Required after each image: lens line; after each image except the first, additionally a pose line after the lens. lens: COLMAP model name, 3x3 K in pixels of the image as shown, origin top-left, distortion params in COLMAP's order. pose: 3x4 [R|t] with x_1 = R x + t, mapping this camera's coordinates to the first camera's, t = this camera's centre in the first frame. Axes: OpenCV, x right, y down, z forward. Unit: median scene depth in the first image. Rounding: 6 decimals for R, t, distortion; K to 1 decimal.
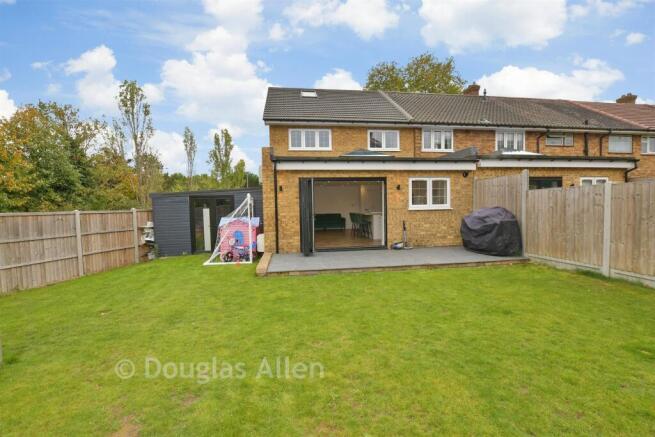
lens RADIAL K [[290.2, 0, 327.9], [0, 290.2, 217.1], [0, 0, 1]] dist [-0.029170, -0.000405]
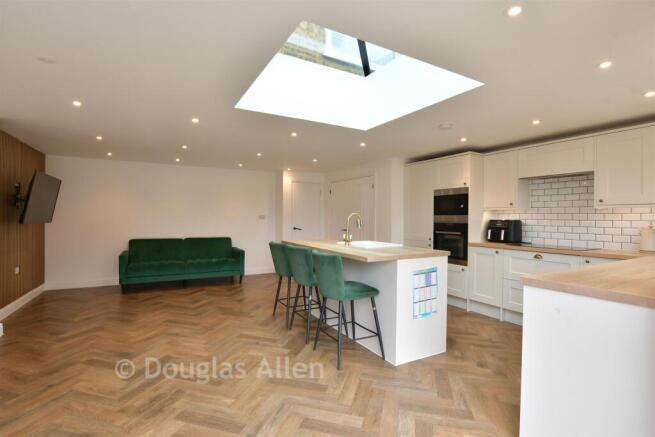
lens RADIAL K [[314.7, 0, 327.4], [0, 314.7, 219.3], [0, 0, 1]] dist [-0.029743, 0.001557]
pose [[0.931073, 0.024729, 0.363994, 0.018209], [-0.009845, 0.999040, -0.042690, -0.035678], [-0.364700, 0.036164, 0.930422, 0.972373]]
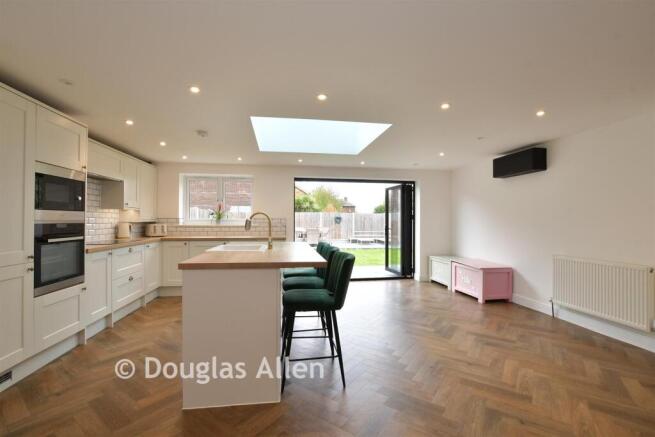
lens RADIAL K [[290.2, 0, 325.0], [0, 290.2, 219.5], [0, 0, 1]] dist [-0.029170, -0.000405]
pose [[-0.999816, 0.015498, -0.011298, 0.134330], [0.015007, 0.998994, 0.042258, -0.066553], [0.011942, 0.042081, -0.999043, 1.680519]]
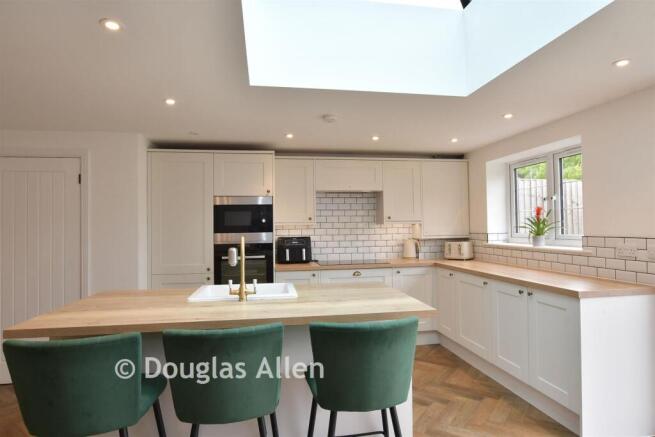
lens RADIAL K [[376.7, 0, 326.2], [0, 376.7, 217.0], [0, 0, 1]] dist [-0.019898, 0.004310]
pose [[-0.027799, 0.043788, 0.998654, -0.058467], [0.058616, 0.997392, -0.042101, -0.061189], [-0.997893, 0.057366, -0.030293, 1.299143]]
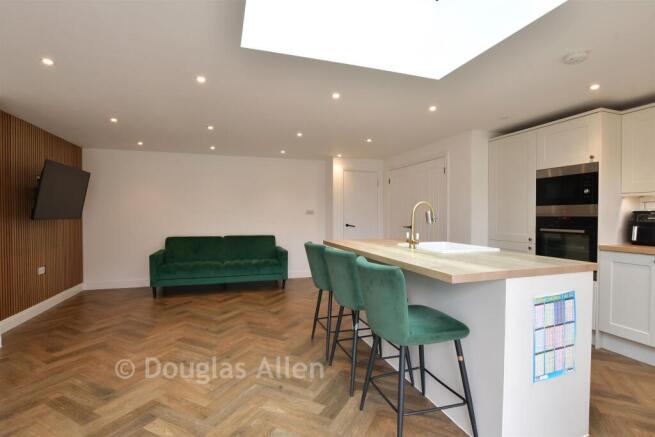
lens RADIAL K [[314.7, 0, 326.1], [0, 314.7, 218.2], [0, 0, 1]] dist [-0.029743, 0.001557]
pose [[0.984088, 0.017986, 0.176769, 0.067495], [-0.011743, 0.999272, -0.036301, -0.035834], [-0.177293, 0.033647, 0.983583, 1.084580]]
